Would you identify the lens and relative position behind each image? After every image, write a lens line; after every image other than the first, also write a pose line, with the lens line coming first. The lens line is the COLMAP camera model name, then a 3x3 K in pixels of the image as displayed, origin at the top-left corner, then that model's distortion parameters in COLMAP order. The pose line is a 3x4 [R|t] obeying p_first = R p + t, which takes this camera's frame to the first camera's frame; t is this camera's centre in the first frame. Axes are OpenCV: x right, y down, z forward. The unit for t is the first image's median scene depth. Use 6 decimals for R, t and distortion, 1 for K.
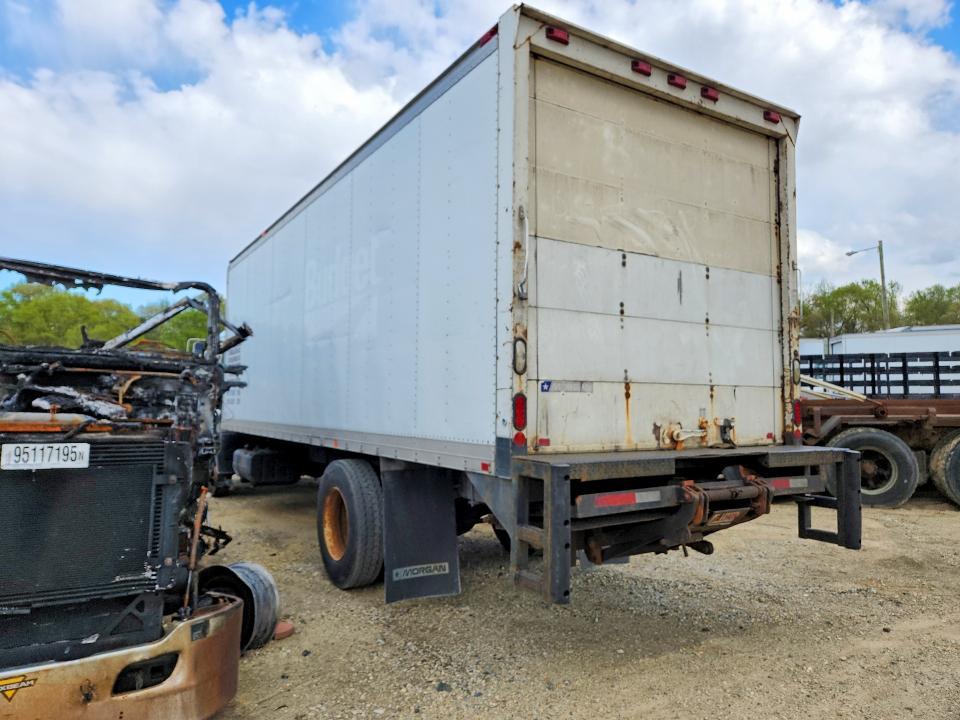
lens RADIAL K [[656.3, 0, 484.2], [0, 656.3, 353.9], [0, 0, 1]] dist [0.058178, -0.018033]
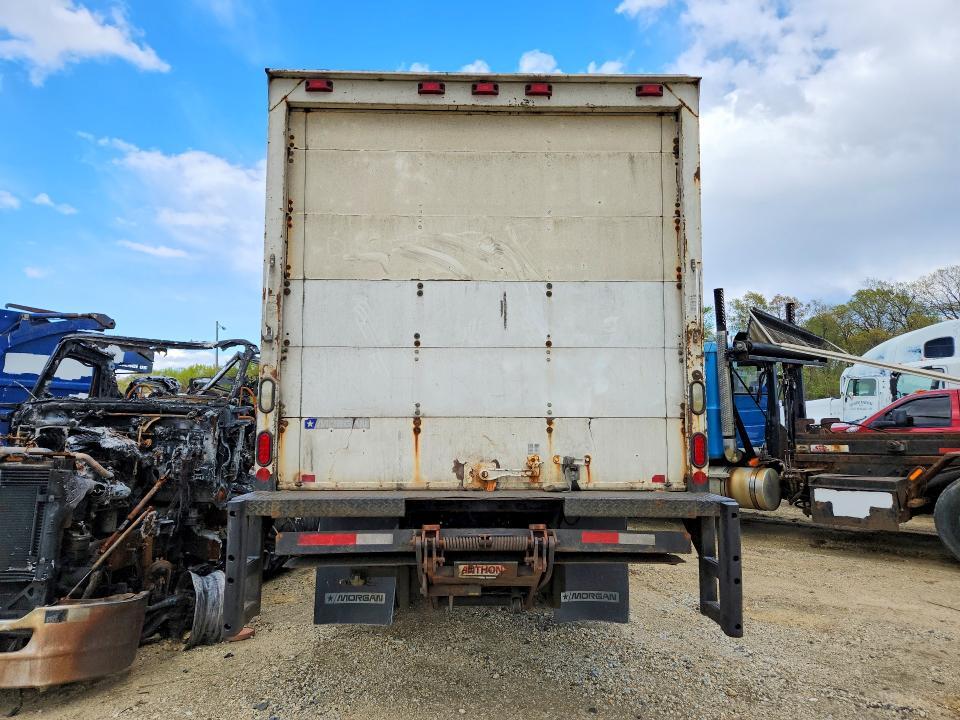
lens RADIAL K [[656.3, 0, 474.9], [0, 656.3, 361.6], [0, 0, 1]] dist [0.058178, -0.018033]
pose [[0.856493, -0.059329, -0.512738, 0.750914], [0.042003, 0.998089, -0.045326, 0.009030], [0.514447, 0.017285, 0.857348, 0.217875]]
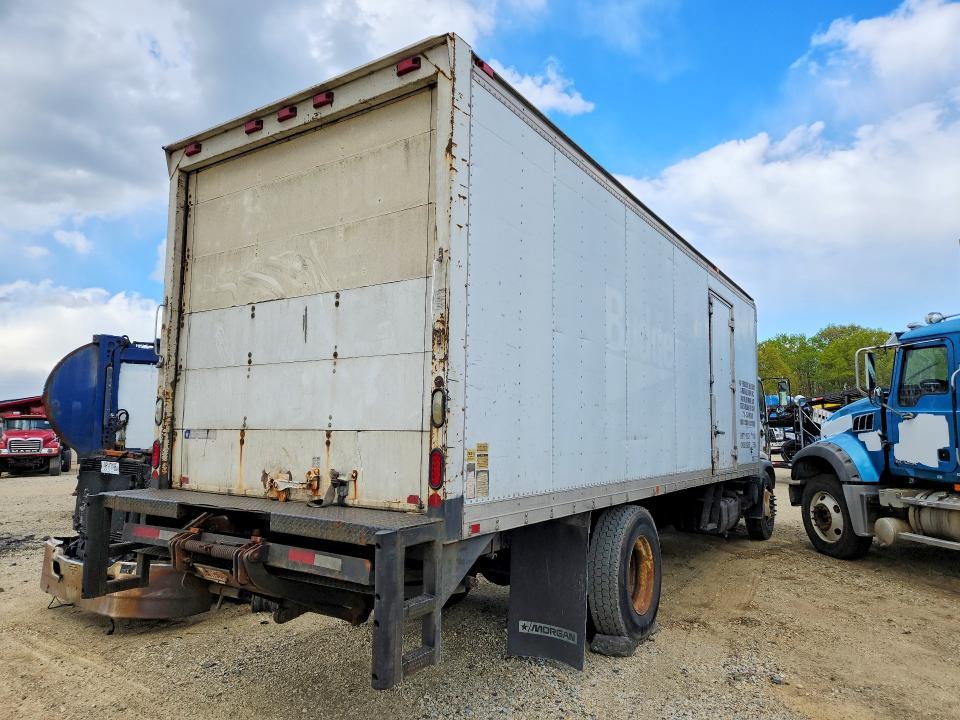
lens RADIAL K [[647.5, 0, 481.0], [0, 647.5, 366.2], [0, 0, 1]] dist [0.061197, -0.038592]
pose [[0.399834, -0.093798, -0.911776, 1.269920], [0.058111, 0.995343, -0.076912, 0.043052], [0.914744, -0.022232, 0.403422, 0.894334]]
